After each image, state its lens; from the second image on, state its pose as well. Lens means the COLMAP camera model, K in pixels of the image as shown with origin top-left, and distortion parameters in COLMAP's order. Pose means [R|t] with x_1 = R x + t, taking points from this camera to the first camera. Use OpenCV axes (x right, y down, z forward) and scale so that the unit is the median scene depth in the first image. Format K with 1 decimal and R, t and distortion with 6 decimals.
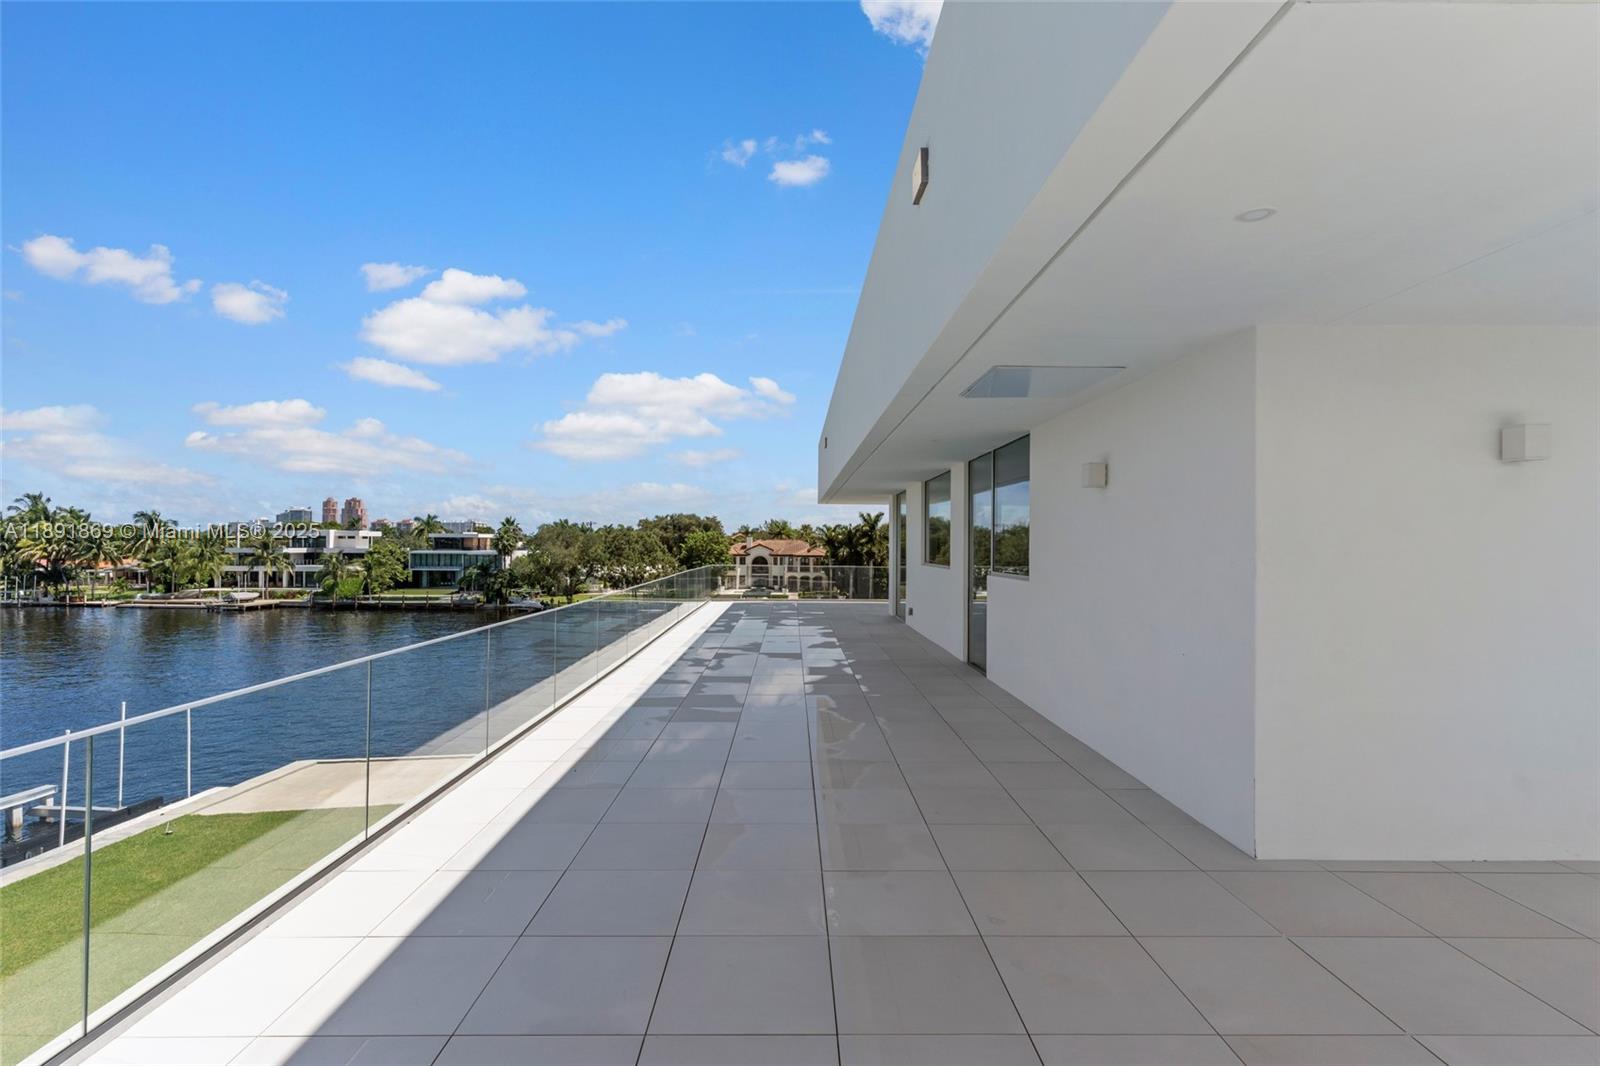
lens RADIAL K [[768.4, 0, 797.4], [0, 768.4, 544.6], [0, 0, 1]] dist [0.000411, 0.000222]
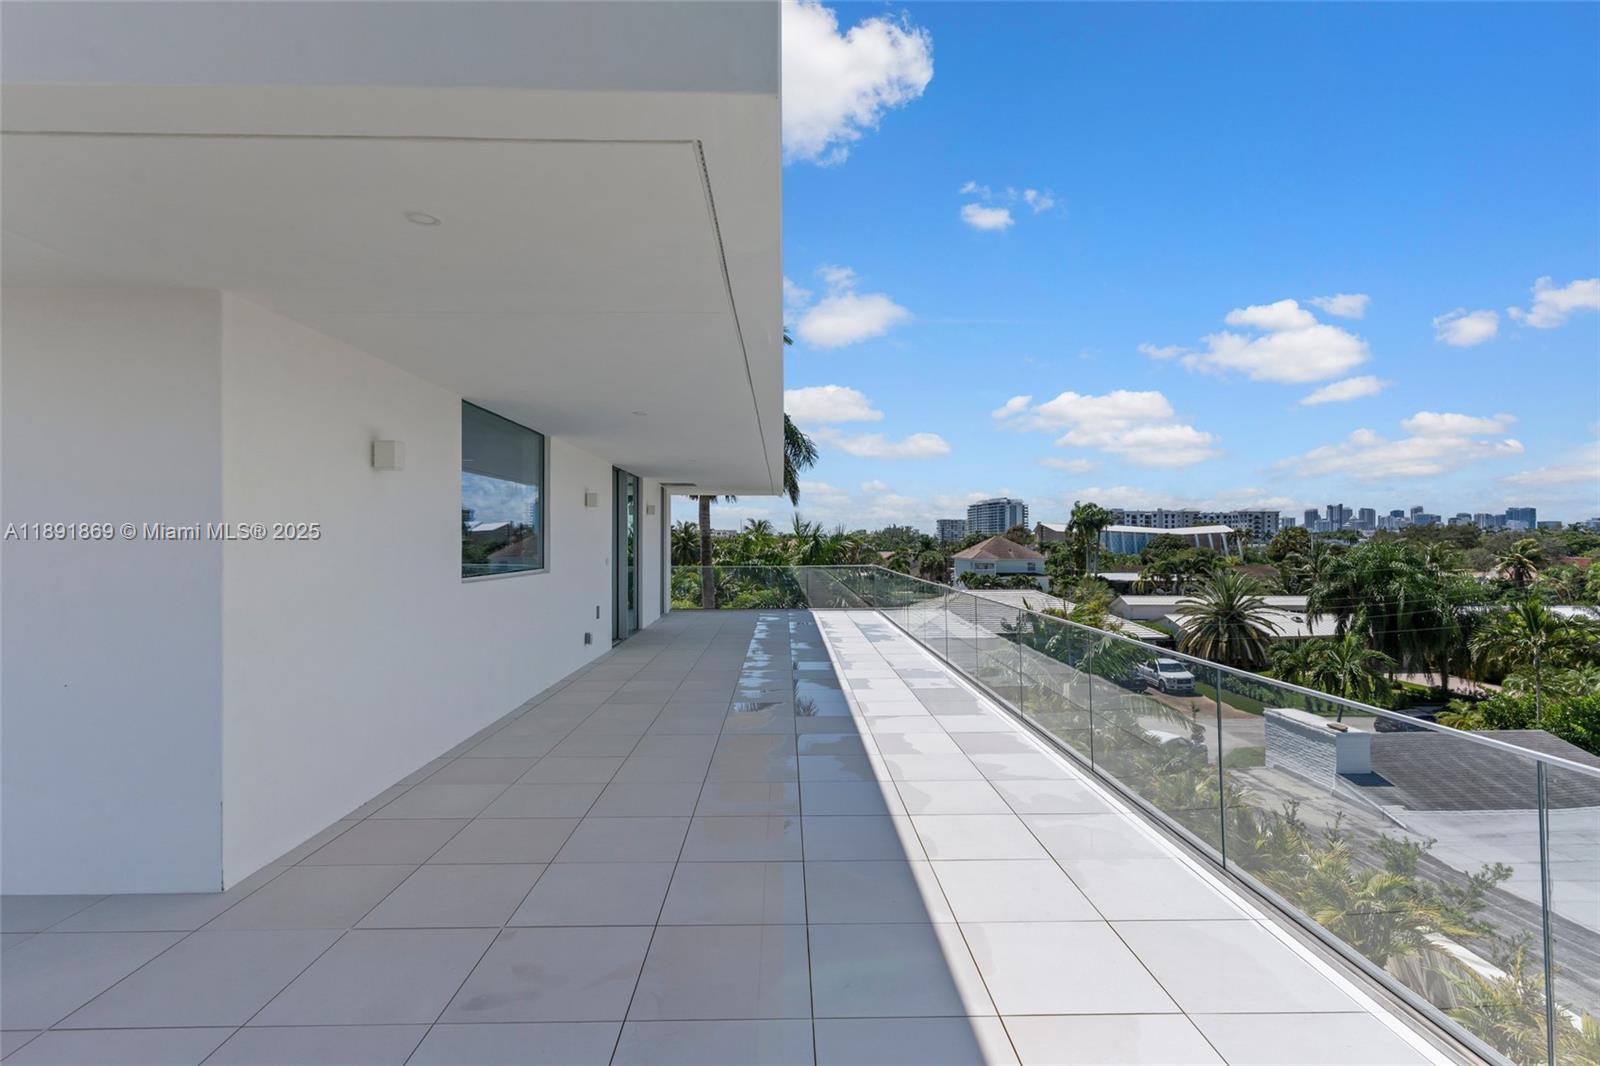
lens RADIAL K [[768.4, 0, 797.4], [0, 768.4, 544.6], [0, 0, 1]] dist [0.000411, 0.000222]
pose [[-0.011450, -0.012788, 0.999853, -0.695872], [-0.002449, 0.999916, 0.012761, -0.015209], [-0.999931, -0.002302, -0.011480, 0.804871]]
